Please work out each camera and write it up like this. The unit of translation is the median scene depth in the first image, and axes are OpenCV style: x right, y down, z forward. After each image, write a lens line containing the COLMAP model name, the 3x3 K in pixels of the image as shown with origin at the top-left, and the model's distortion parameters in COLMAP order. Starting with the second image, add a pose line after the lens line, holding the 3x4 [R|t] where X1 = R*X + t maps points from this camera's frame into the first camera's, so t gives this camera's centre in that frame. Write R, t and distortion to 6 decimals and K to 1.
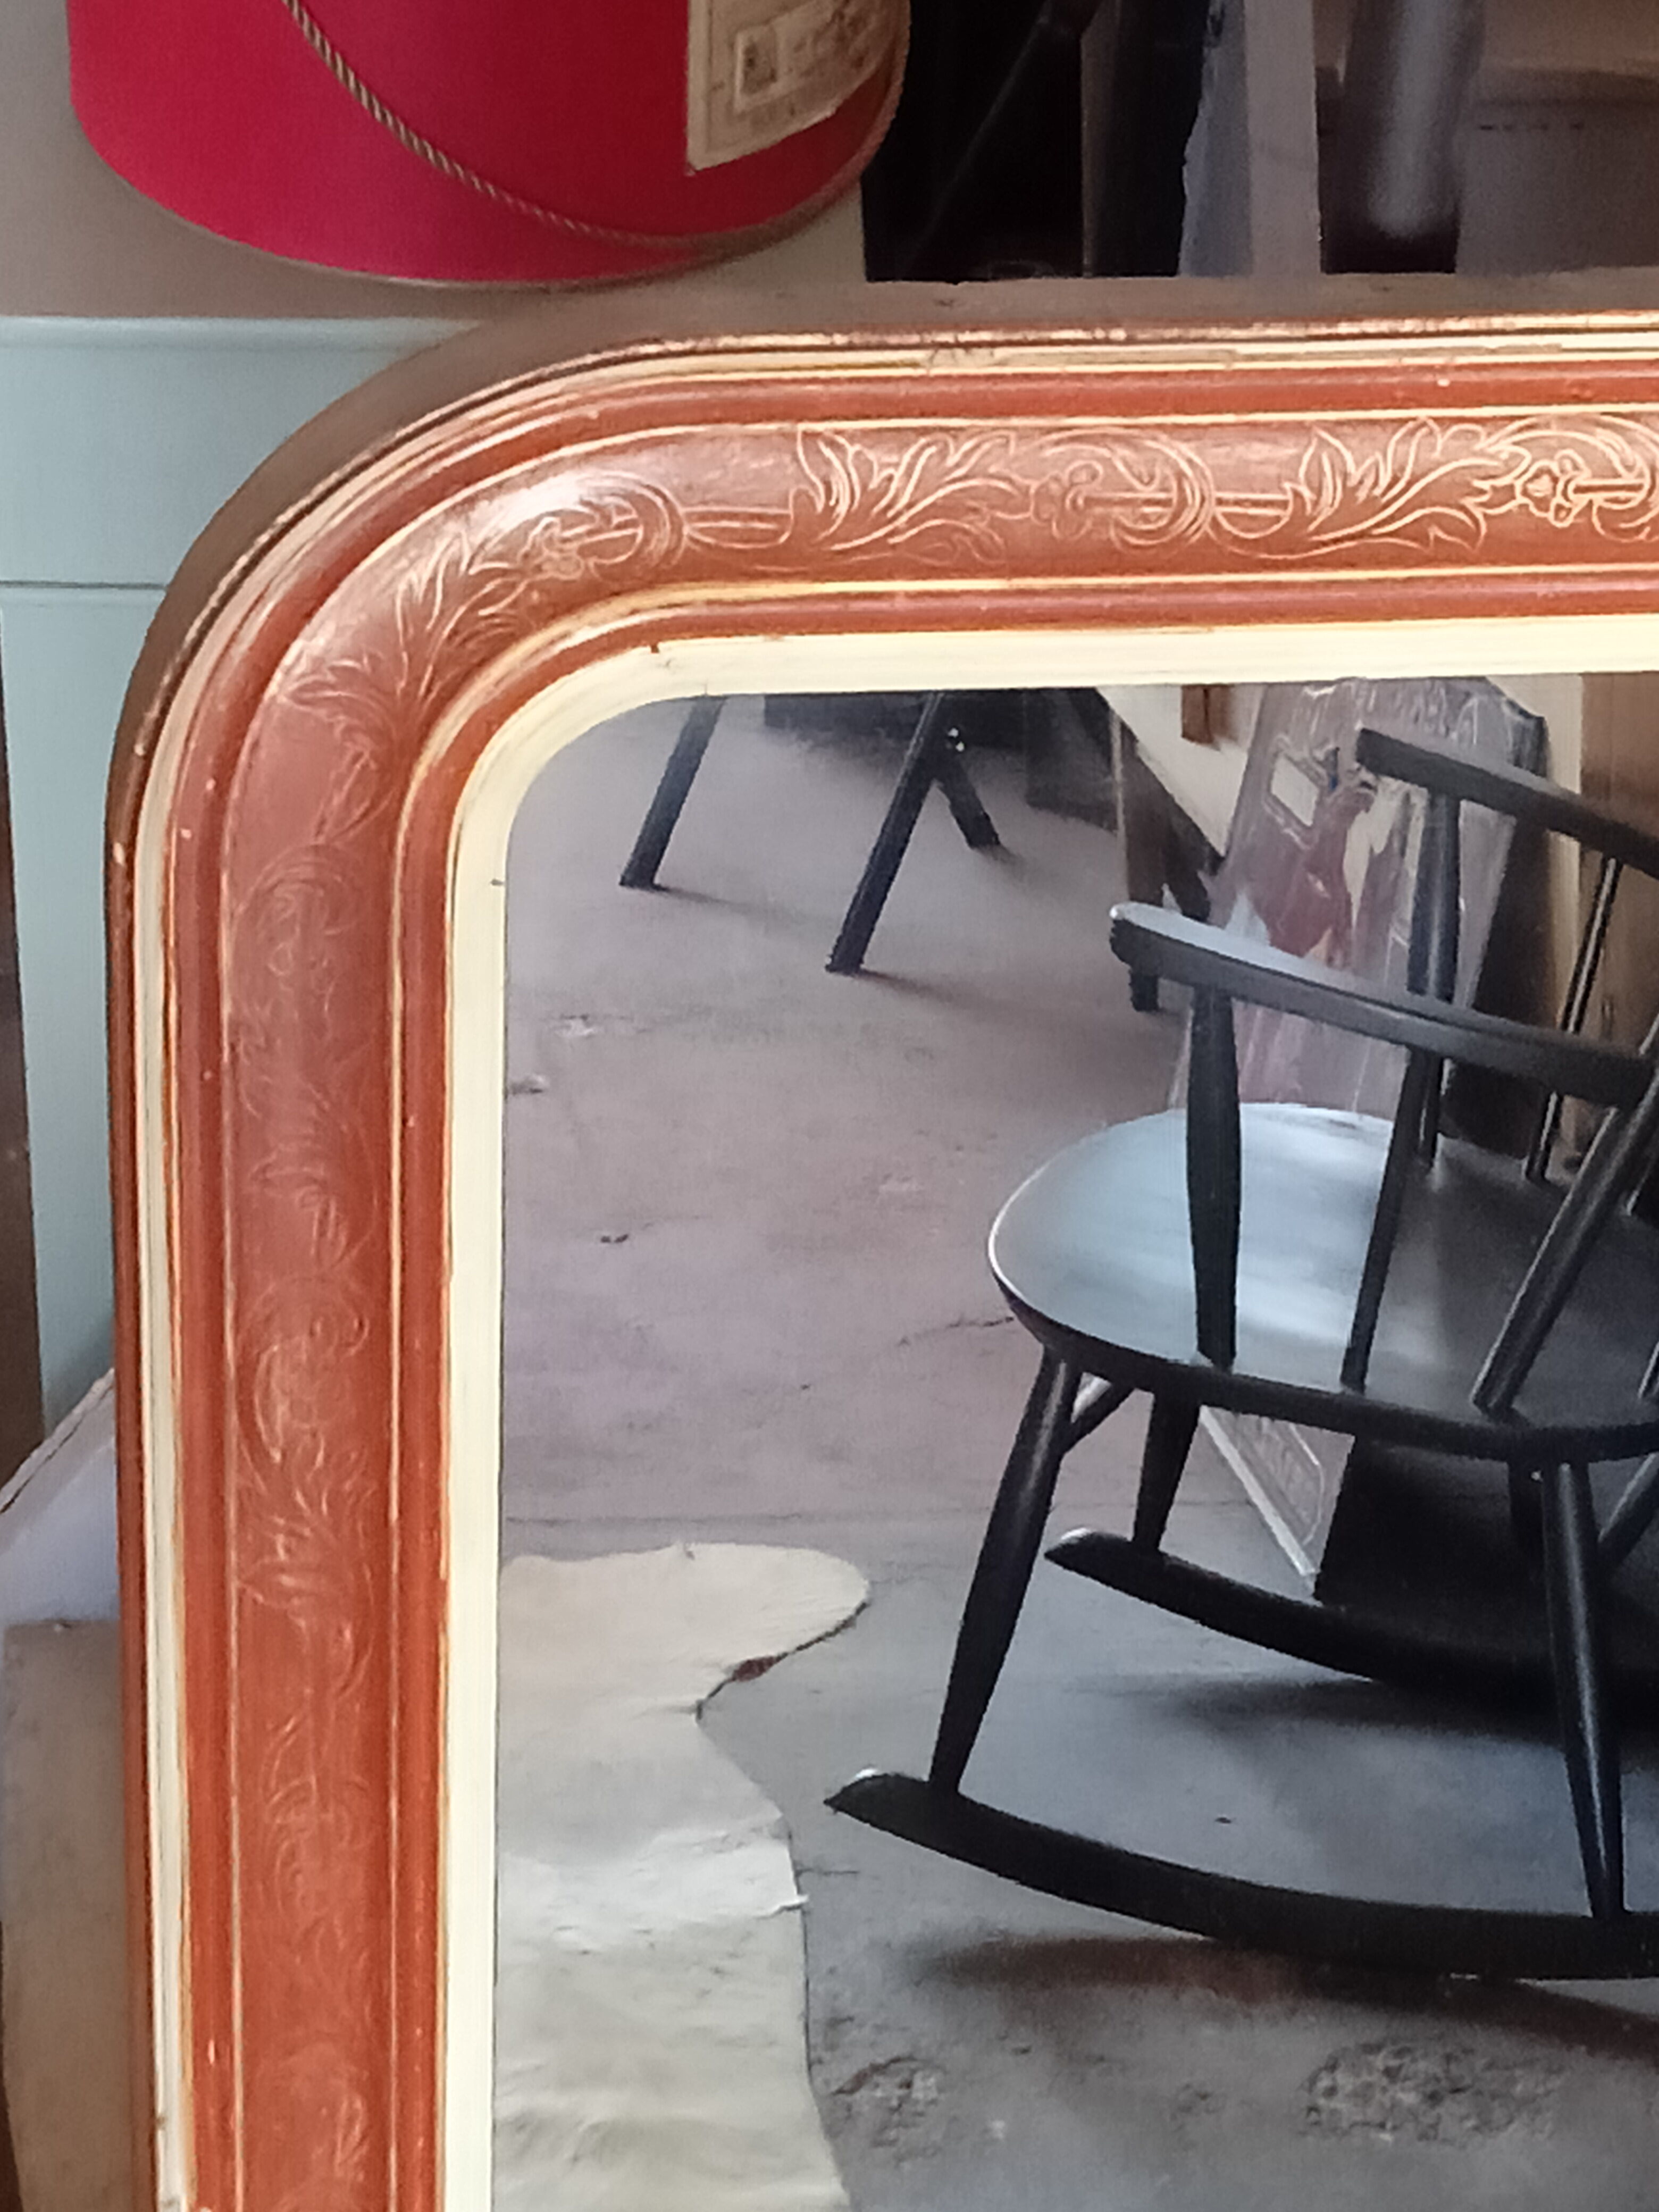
lens RADIAL K [[5875.5, 0, 829.5], [0, 5875.5, 1106.0], [0, 0, 1]] dist [0.123200, -0.124297]
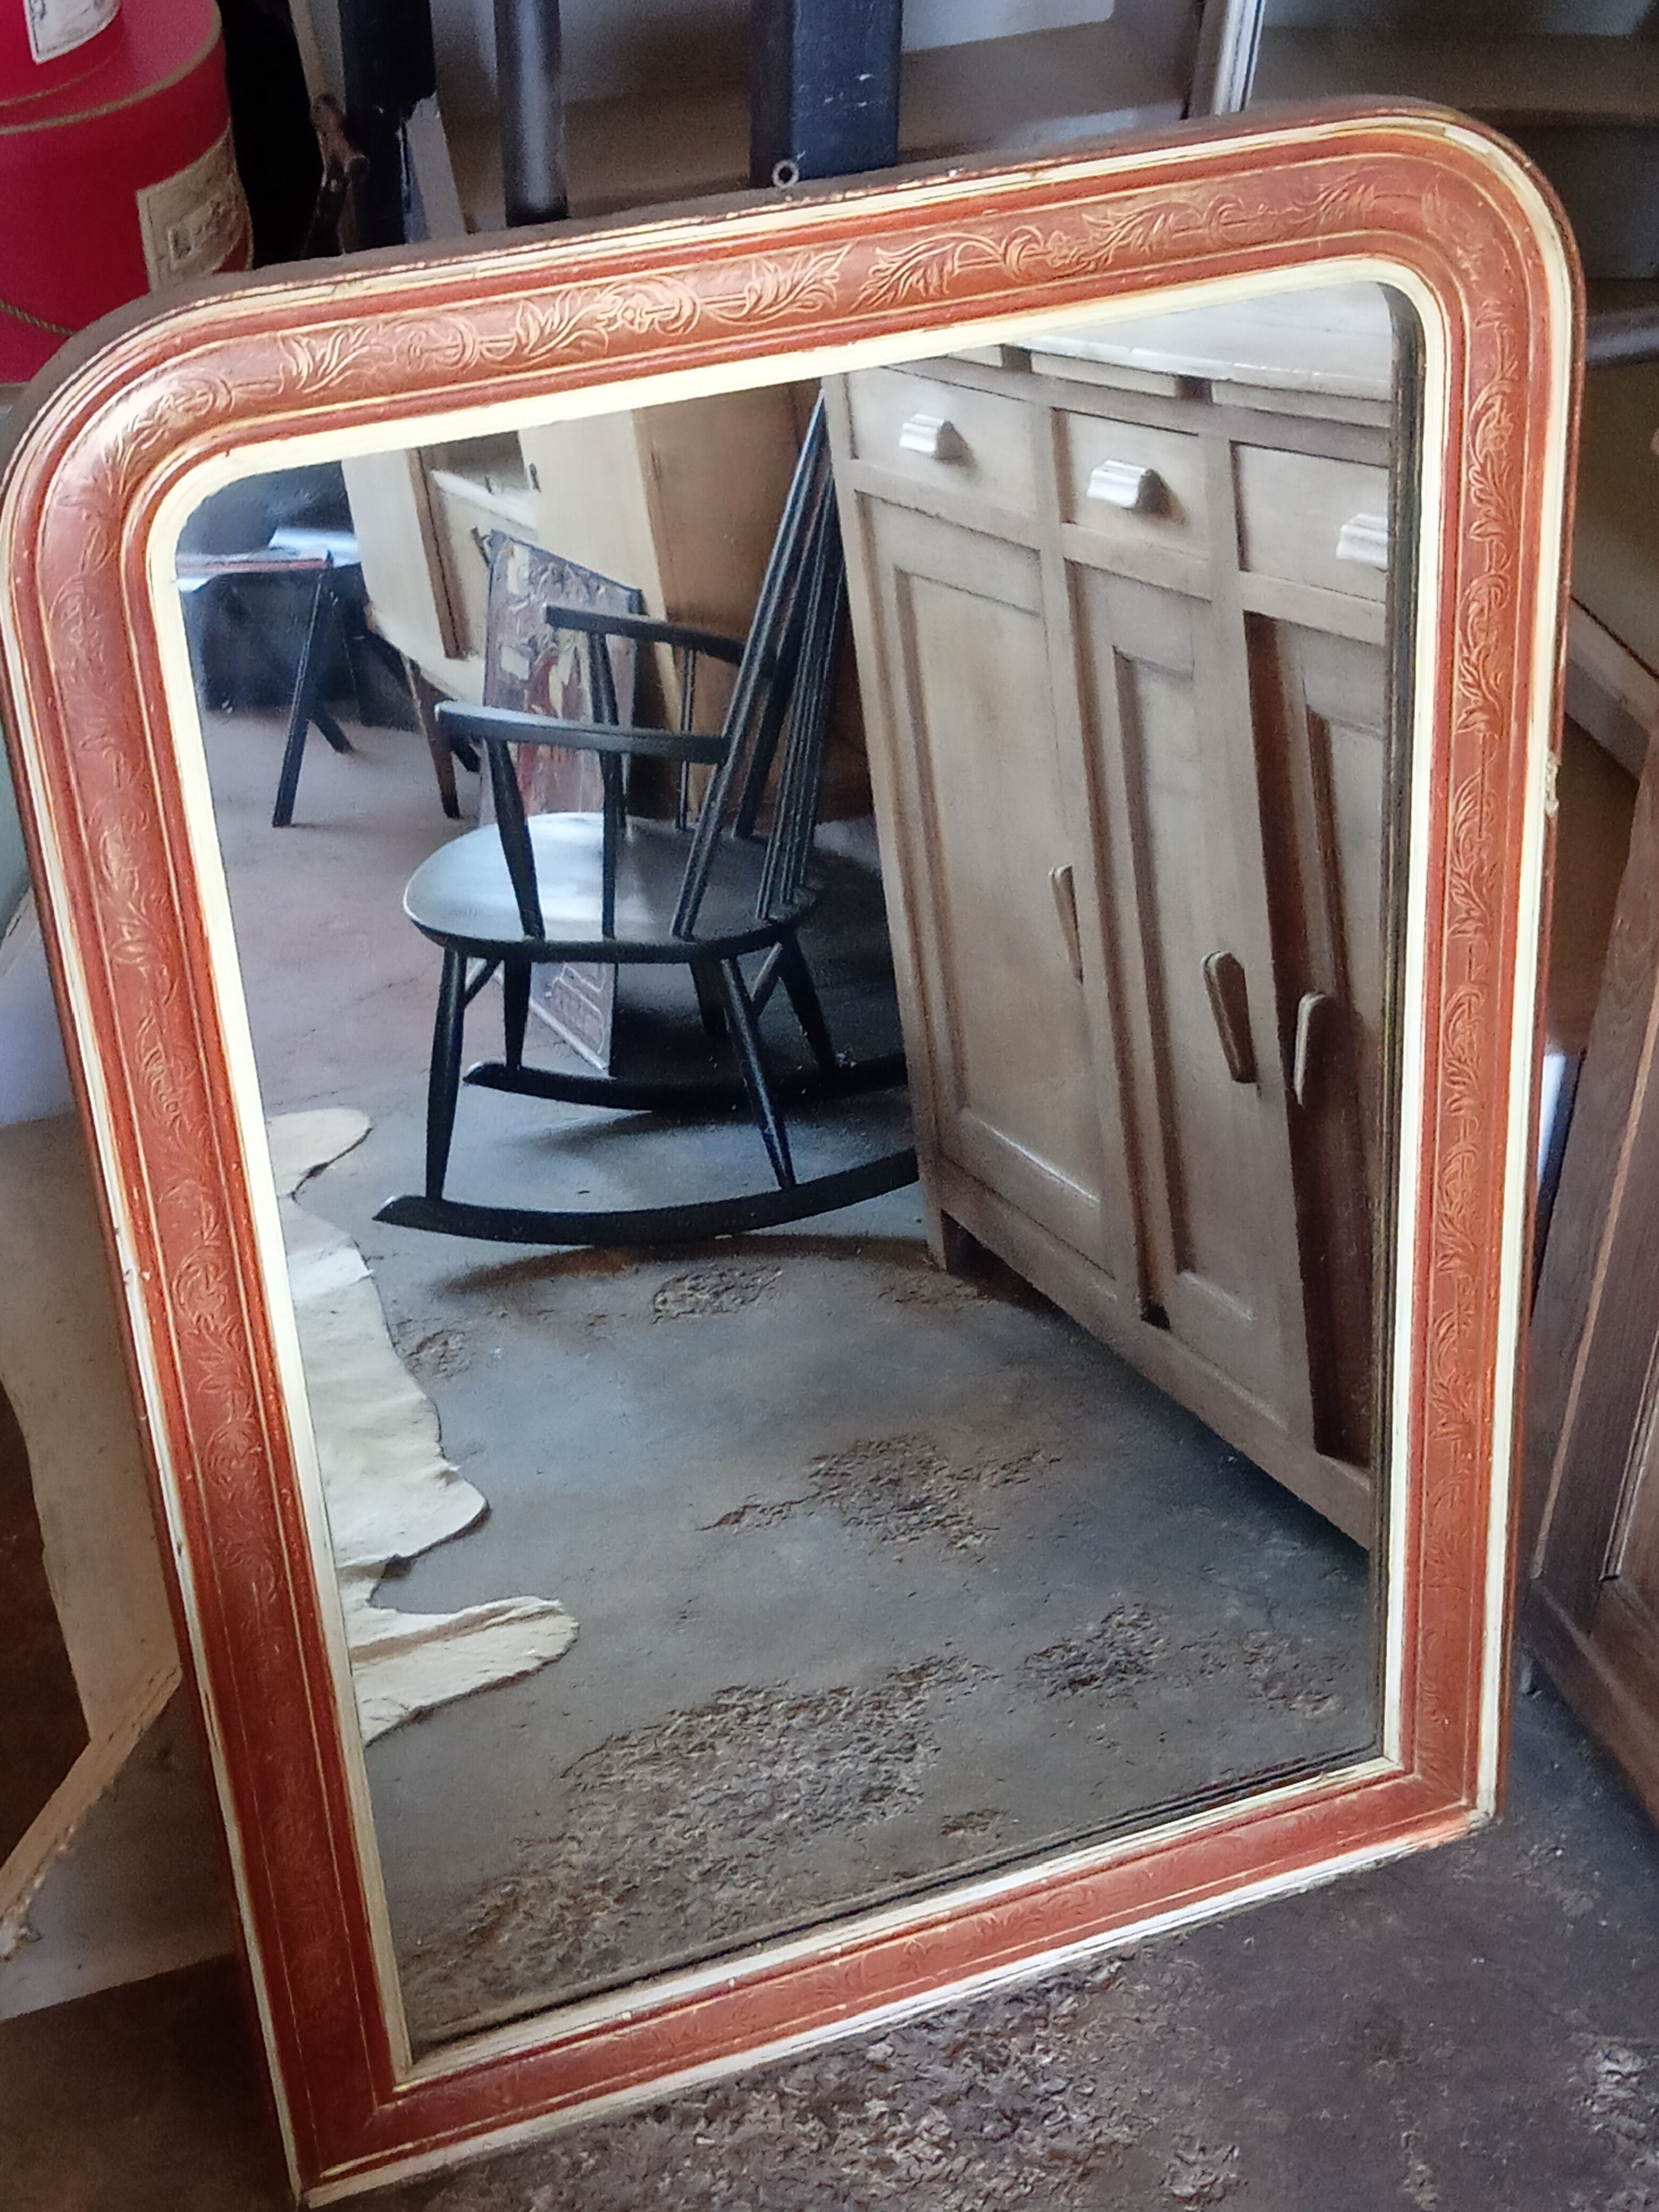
lens RADIAL K [[3440.0, 0, 822.4], [0, 3440.0, 1127.6], [0, 0, 1]] dist [0.111768, -0.388866]
pose [[0.970450, -0.188408, 0.150763, -0.033363], [0.180389, 0.981424, 0.065327, 0.069197], [-0.160270, -0.036200, 0.986409, -0.151990]]
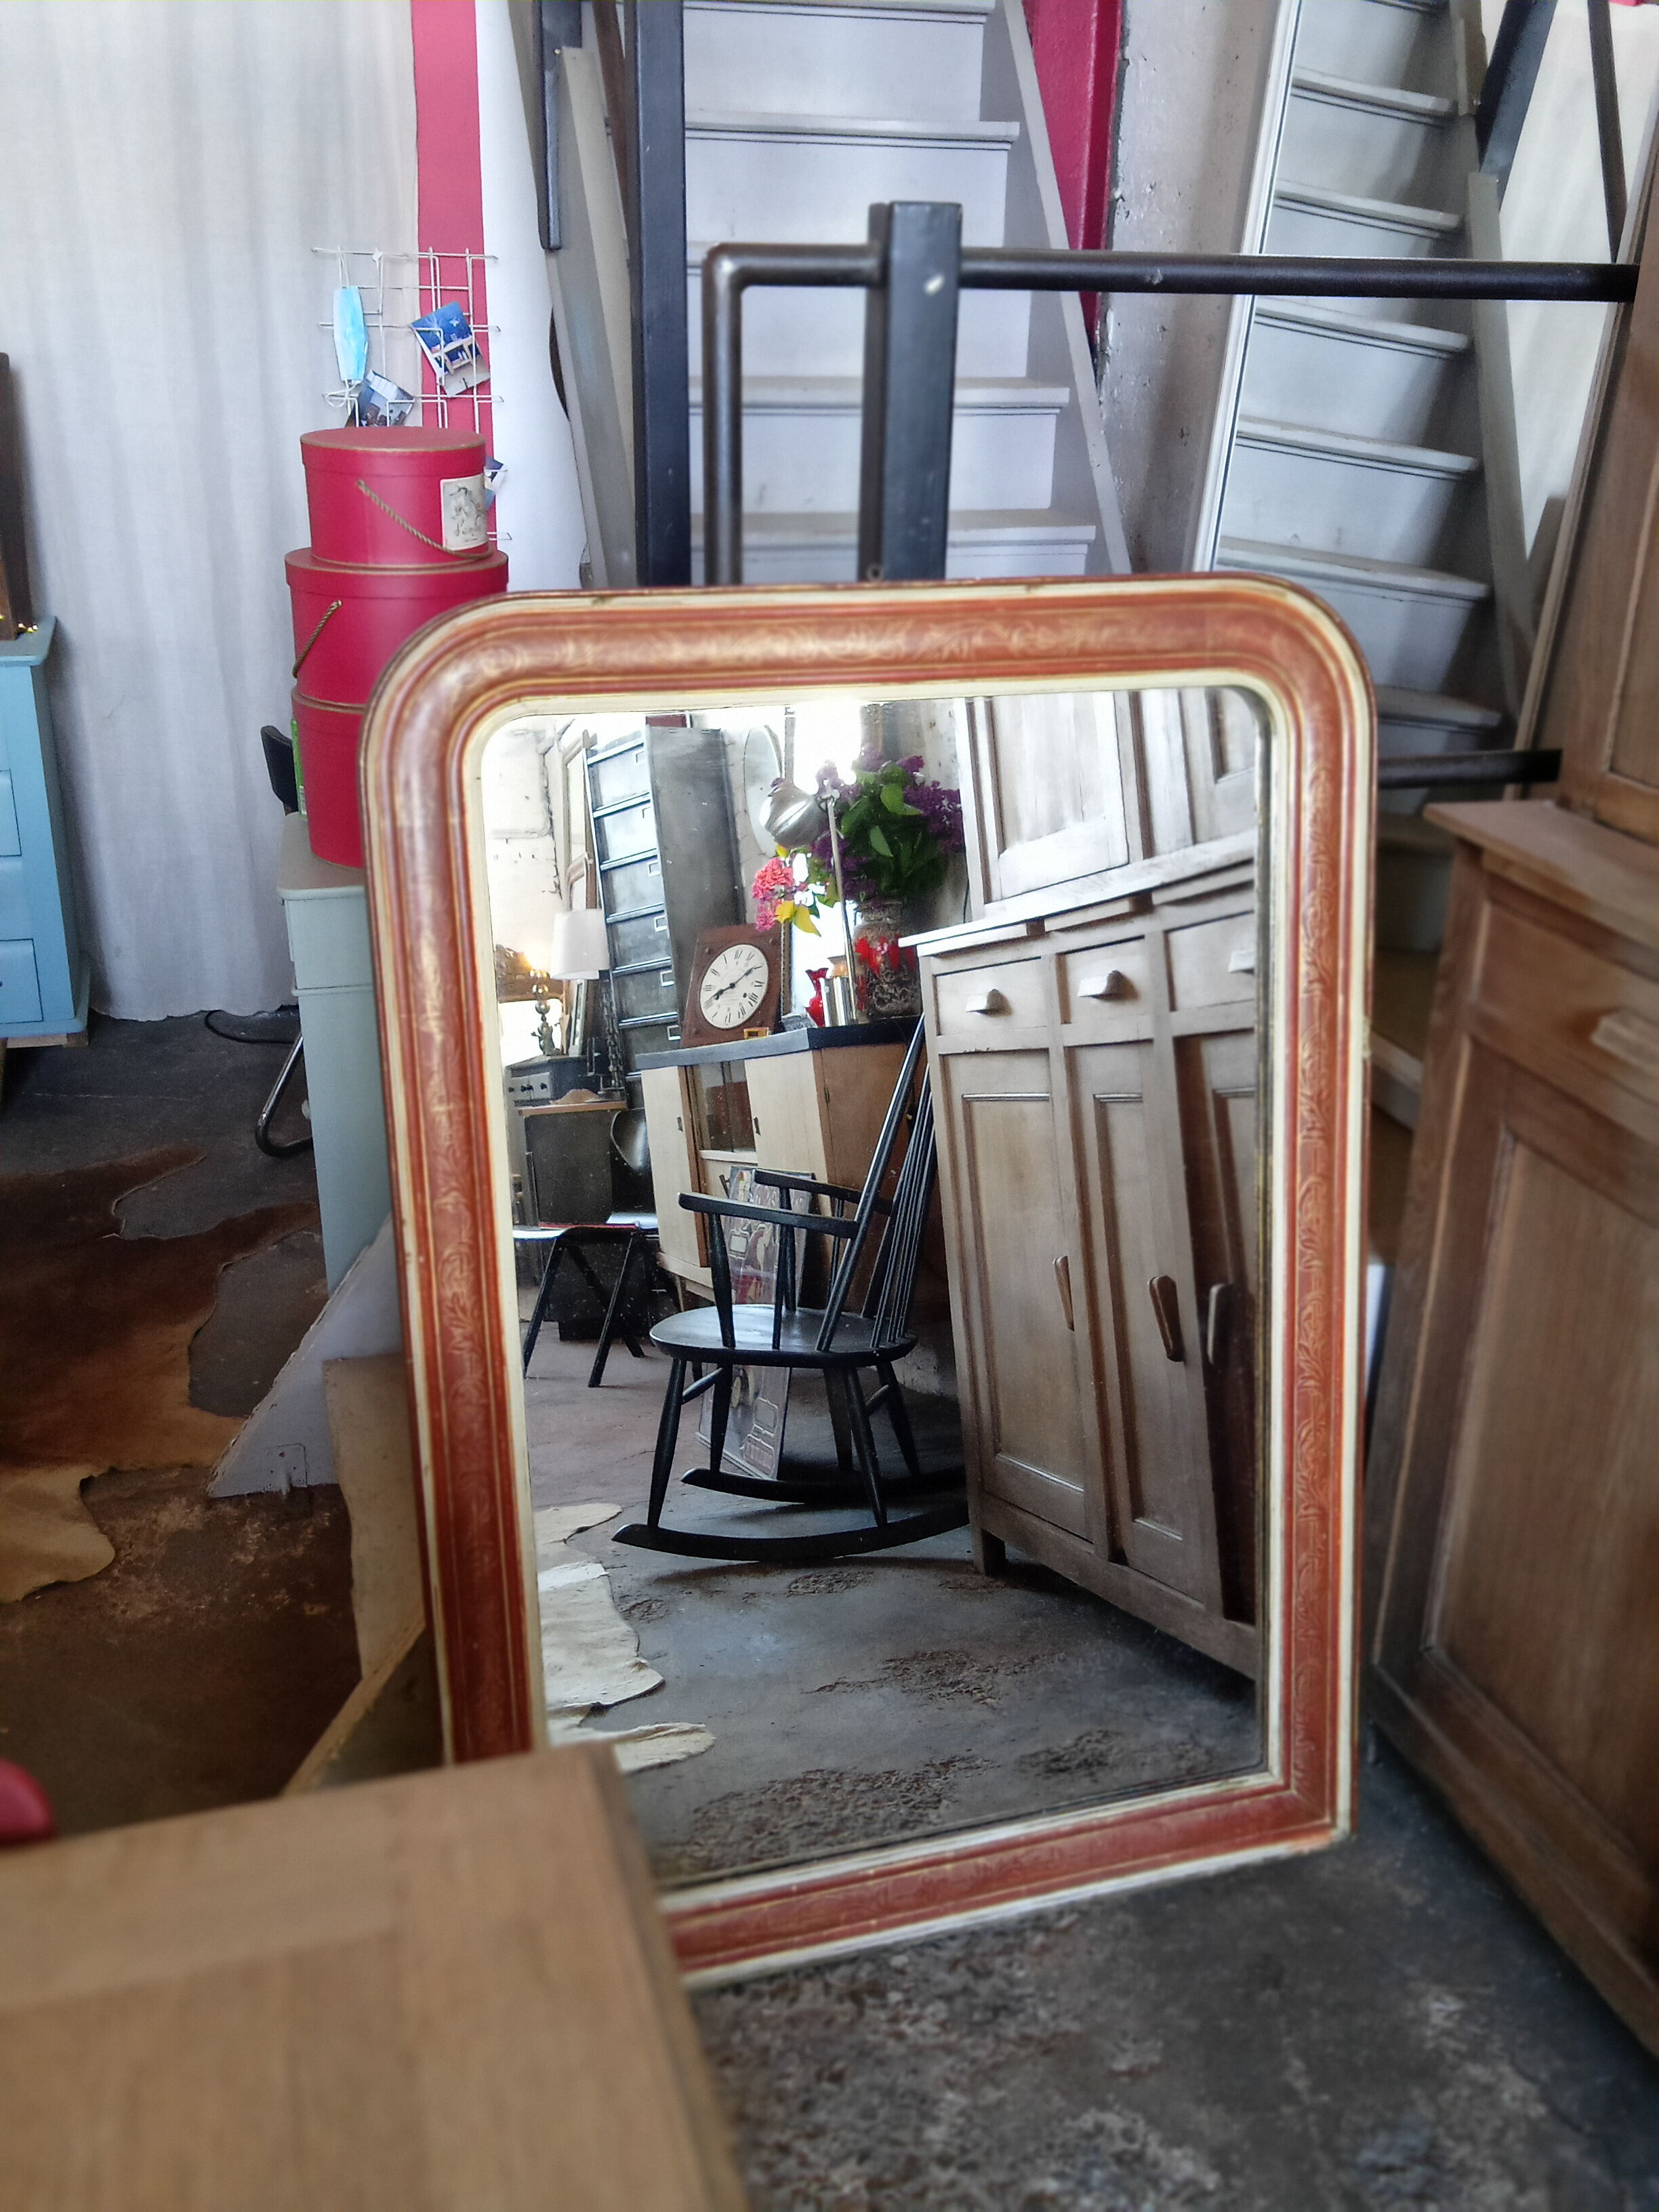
lens RADIAL K [[2086.7, 0, 829.5], [0, 2086.7, 1106.0], [0, 0, 1]] dist [0.037481, -0.028365]
pose [[0.985199, -0.099170, 0.139814, -0.027390], [0.131375, 0.960768, -0.244263, 0.277777], [-0.110105, 0.259016, 0.959577, -0.062340]]
